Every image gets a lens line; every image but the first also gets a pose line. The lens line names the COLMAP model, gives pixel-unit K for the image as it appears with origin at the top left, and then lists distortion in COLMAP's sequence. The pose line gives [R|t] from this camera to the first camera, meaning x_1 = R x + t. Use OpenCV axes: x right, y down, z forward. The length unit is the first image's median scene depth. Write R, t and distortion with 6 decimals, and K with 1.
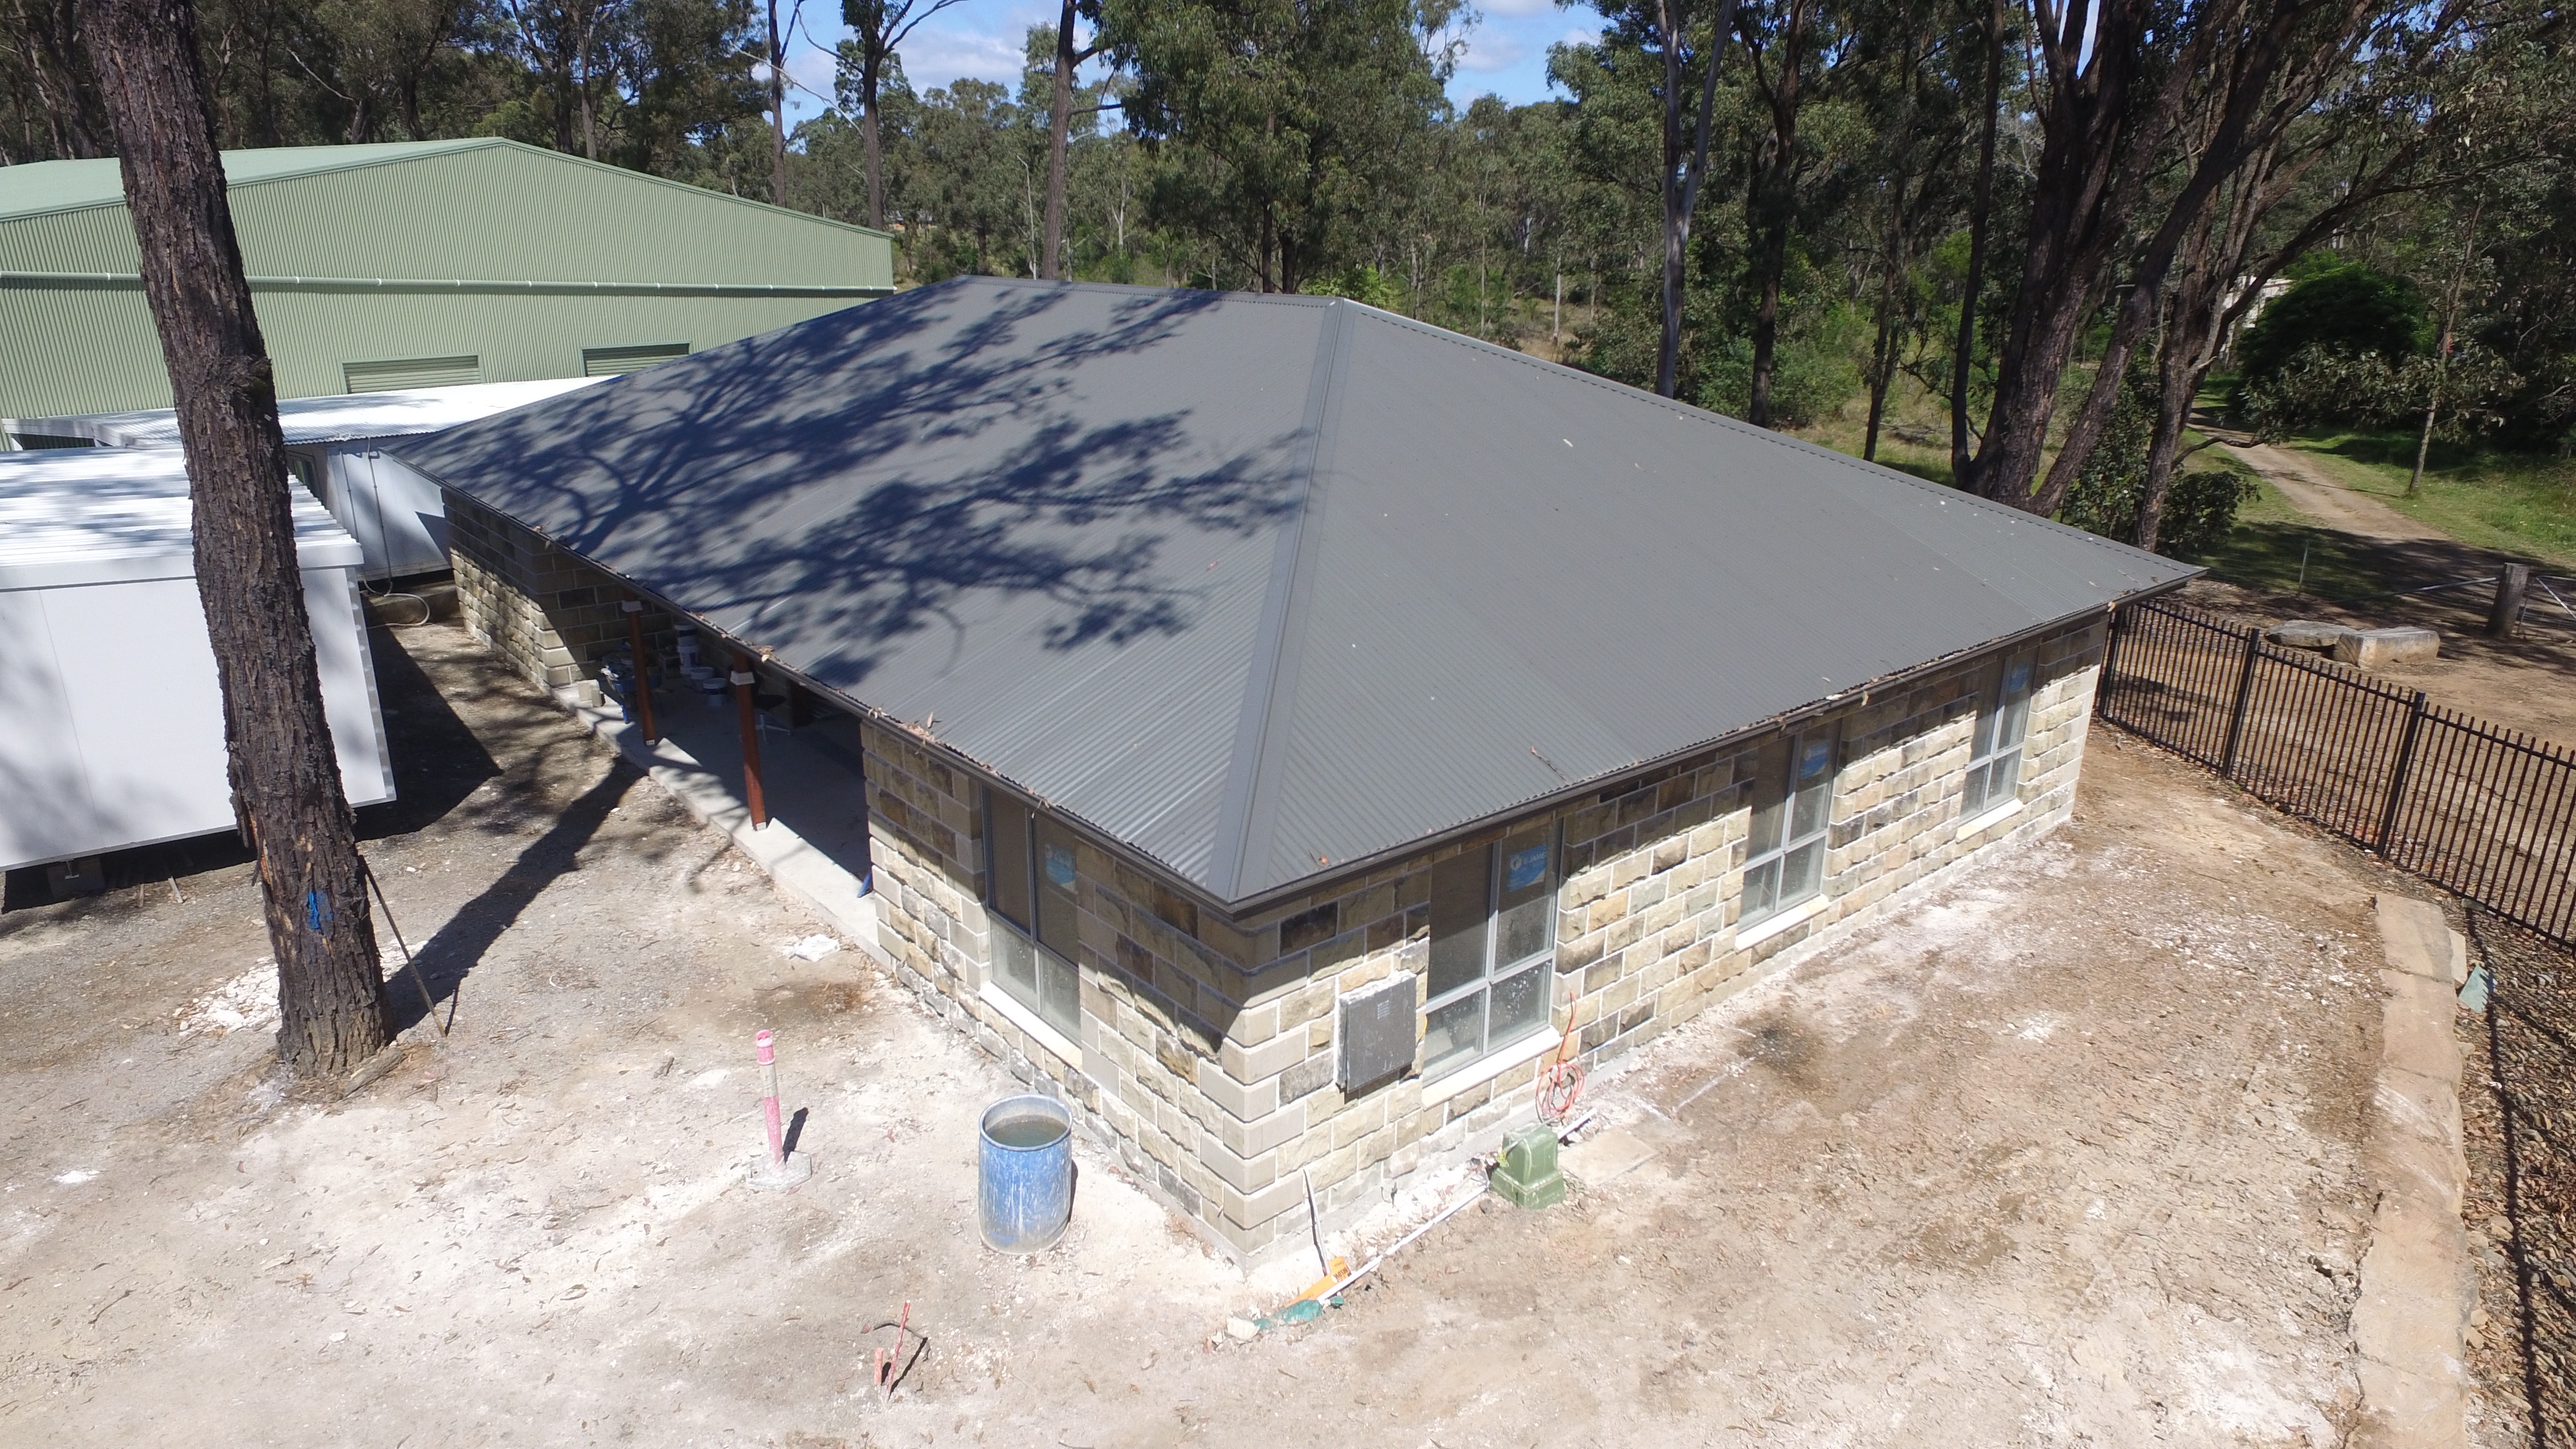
lens RADIAL K [[1504.0, 0, 1288.0], [0, 1504.0, 724.5], [0, 0, 1]] dist [0.001405, 0.001229]
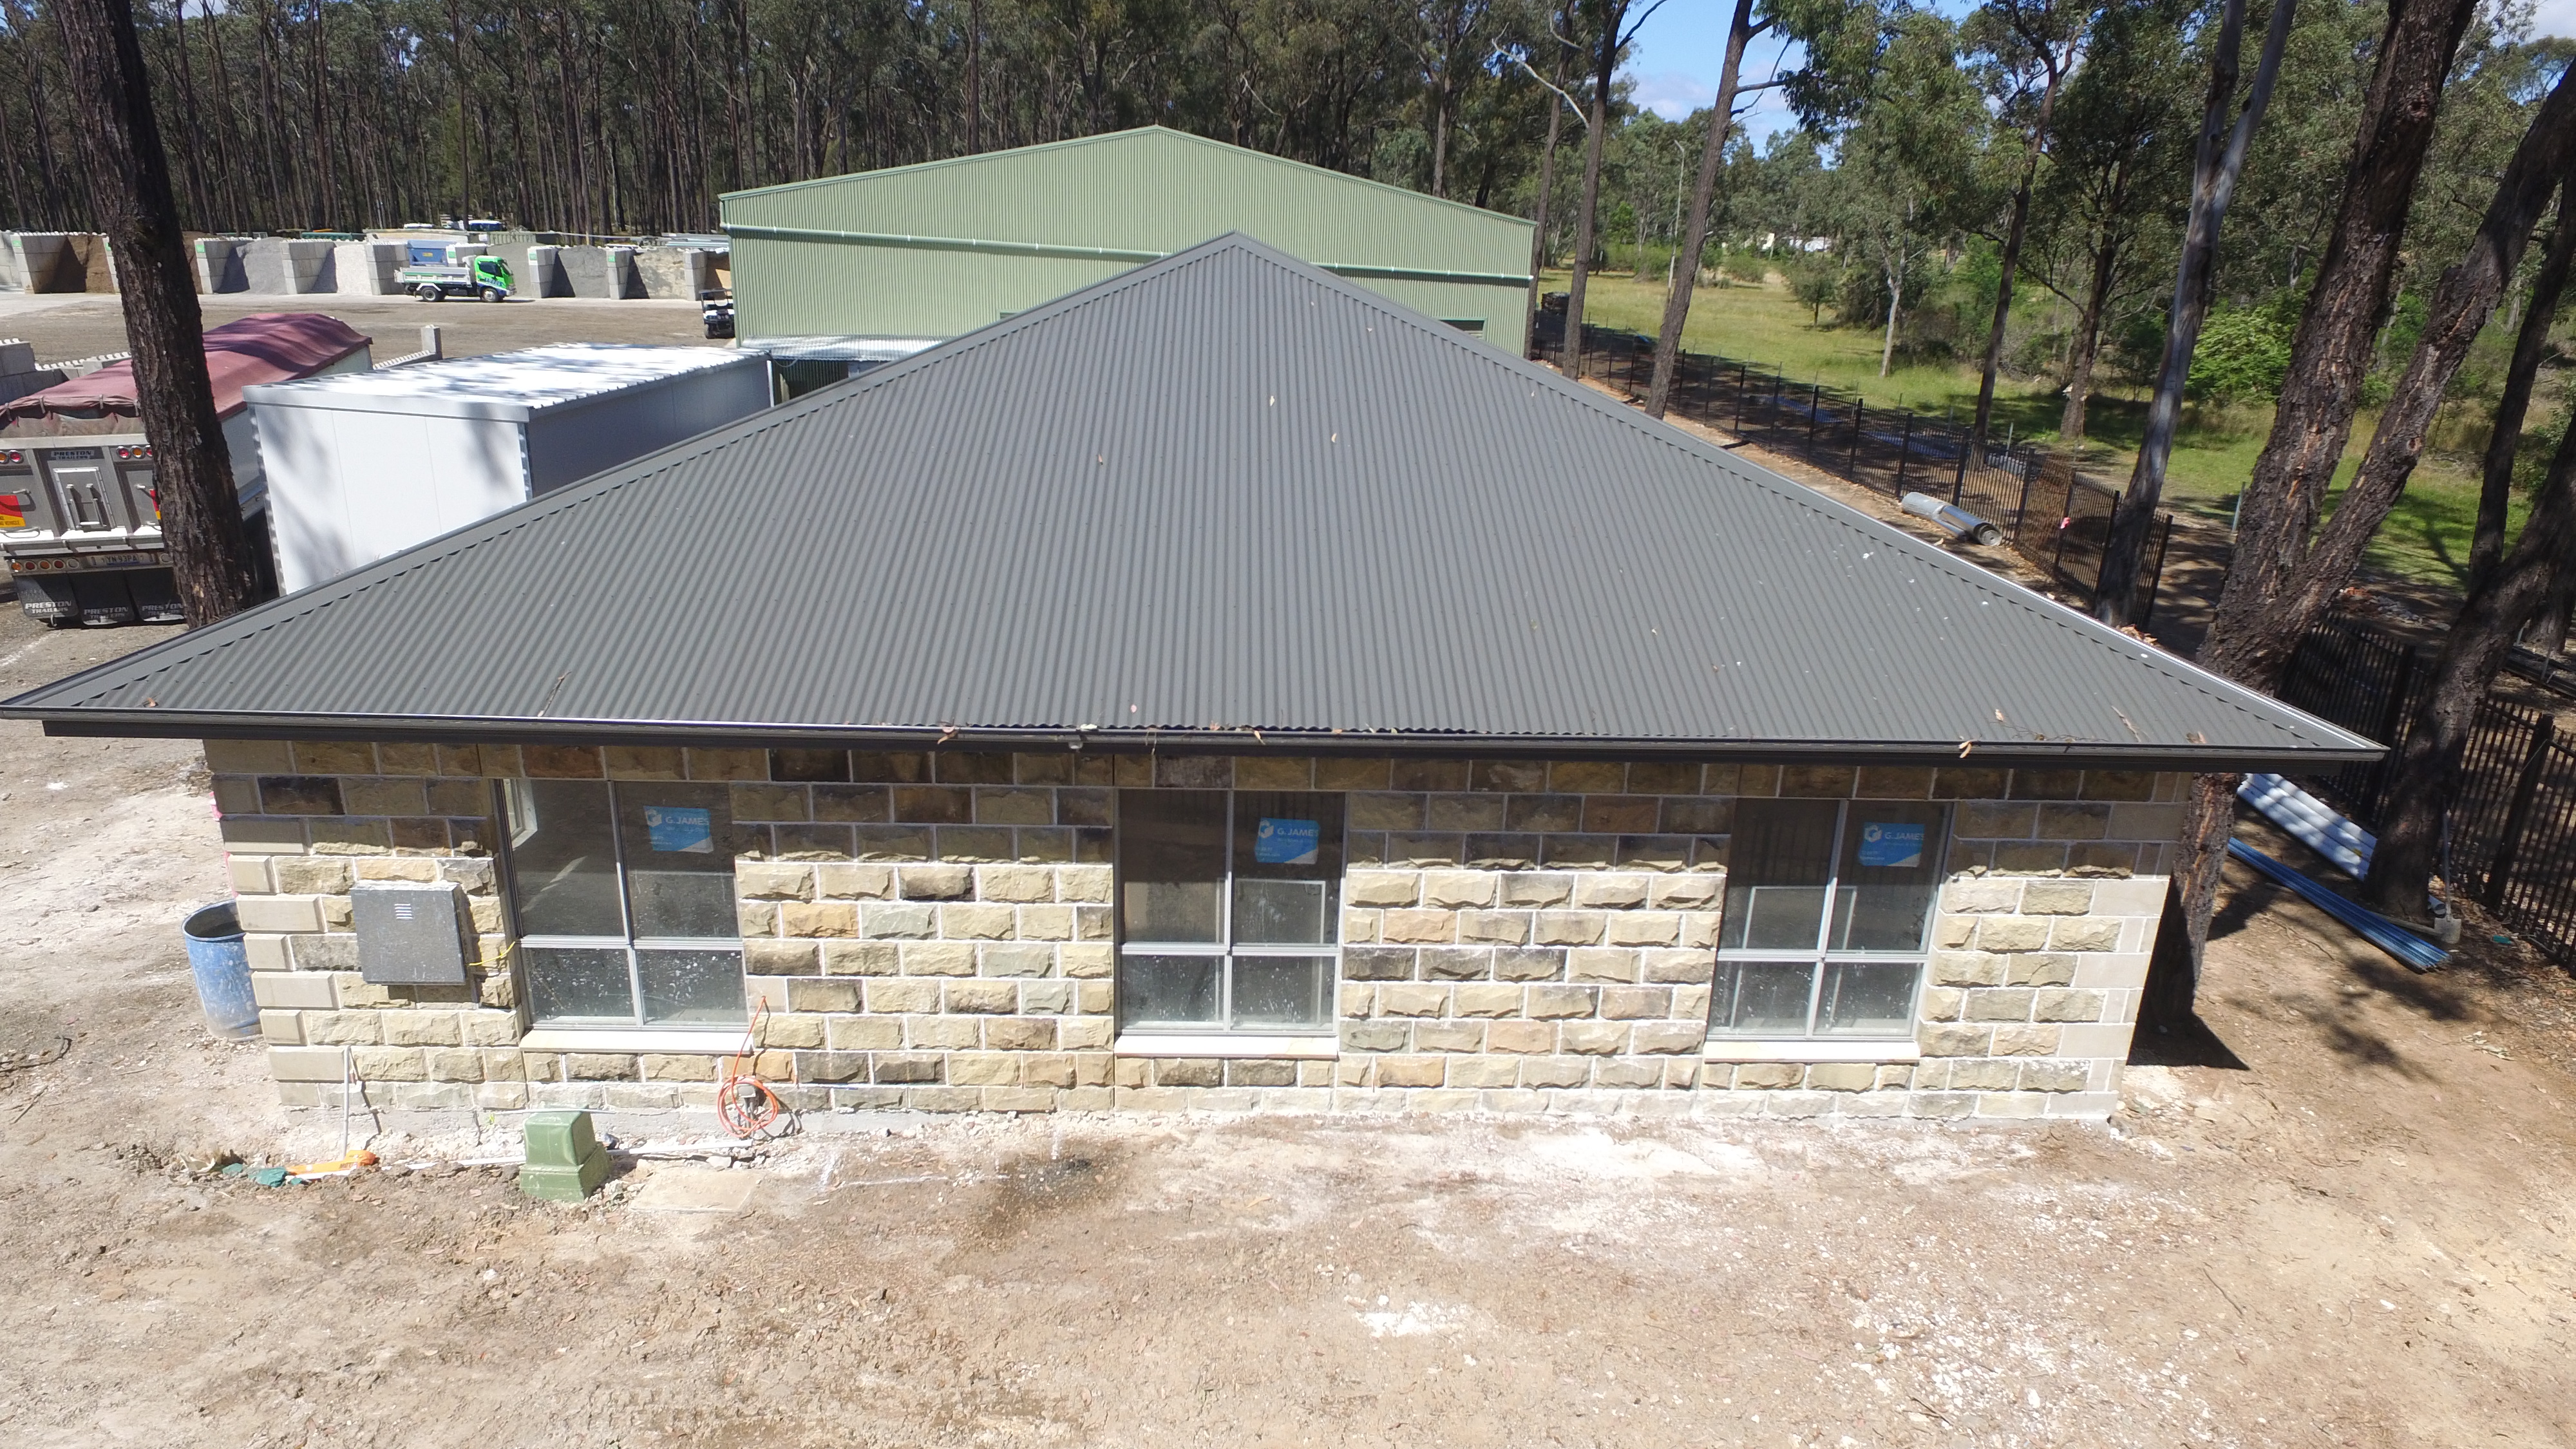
lens RADIAL K [[1504.0, 0, 1288.0], [0, 1504.0, 724.5], [0, 0, 1]] dist [0.001405, 0.001229]
pose [[0.779878, 0.202445, -0.592289, 0.875845], [-0.213316, 0.975568, 0.052573, -0.079201], [0.588461, 0.085344, 0.804009, 0.471233]]
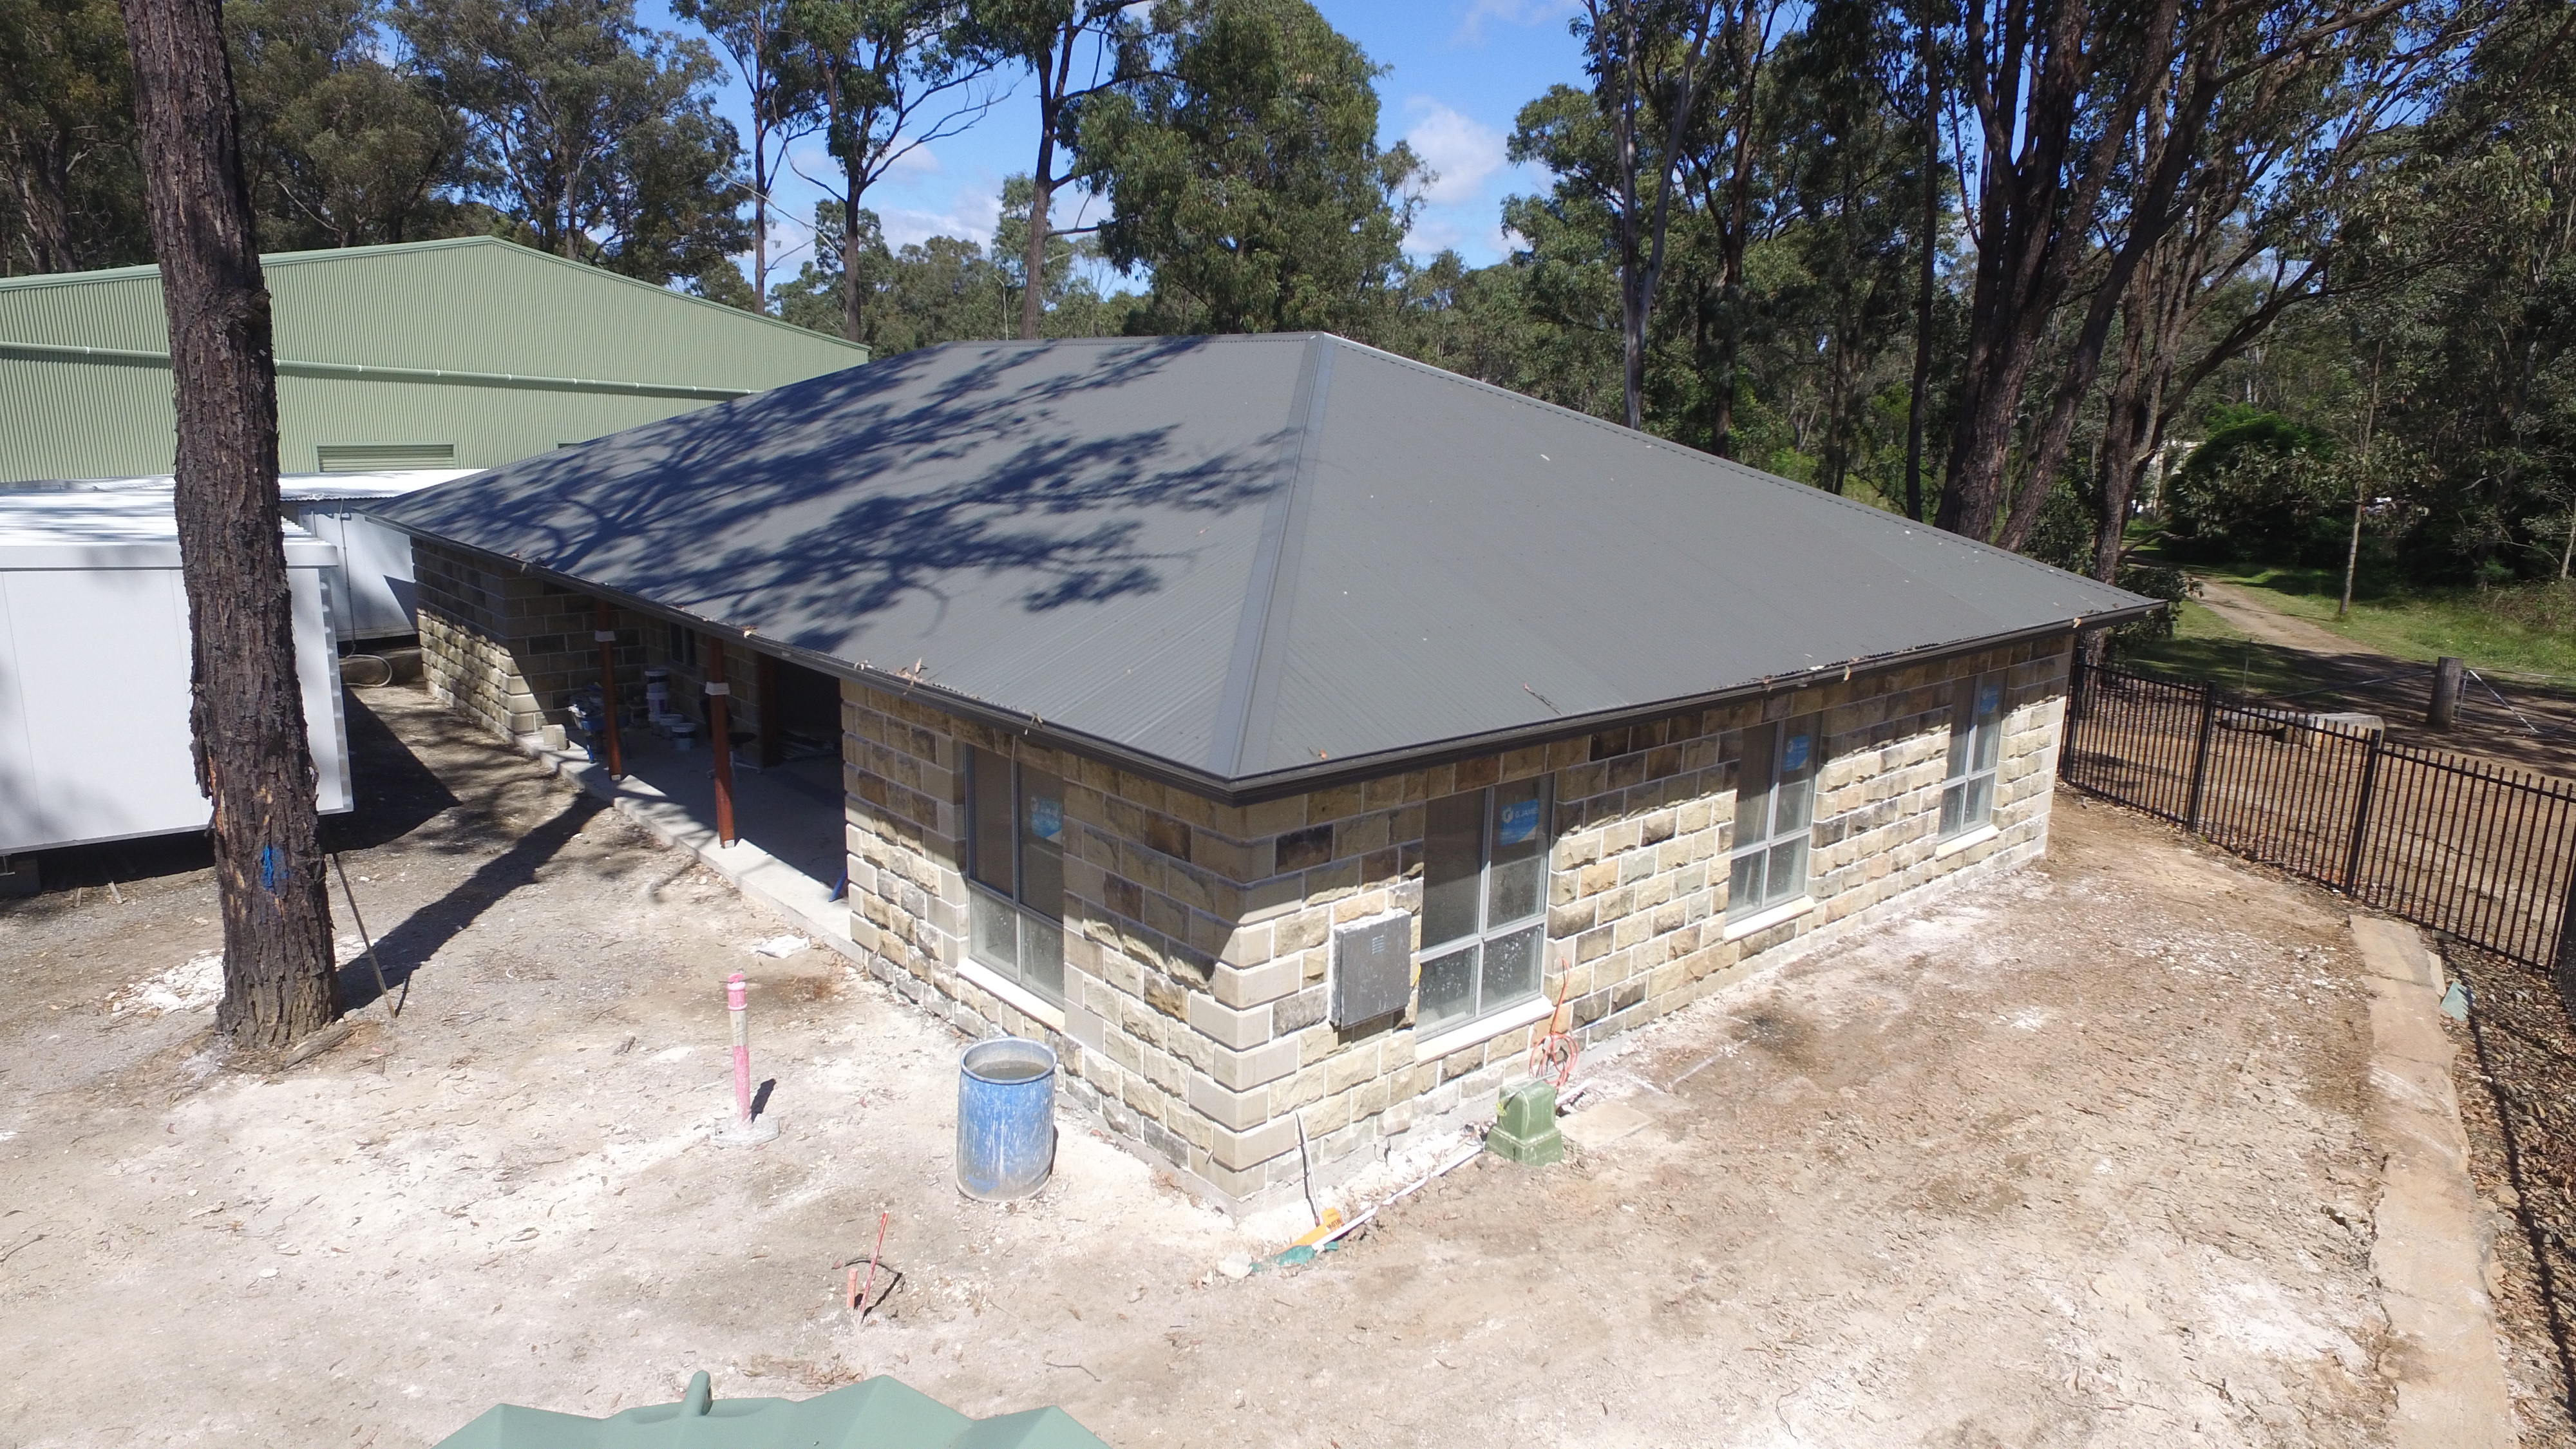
lens RADIAL K [[1503.5, 0, 1288.0], [0, 1503.5, 724.5], [0, 0, 1]] dist [-0.001395, 0.003406]
pose [[0.999584, 0.006277, 0.028153, -0.020102], [-0.003226, 0.994240, -0.107131, 0.129064], [-0.028663, 0.106996, 0.993846, 0.011987]]
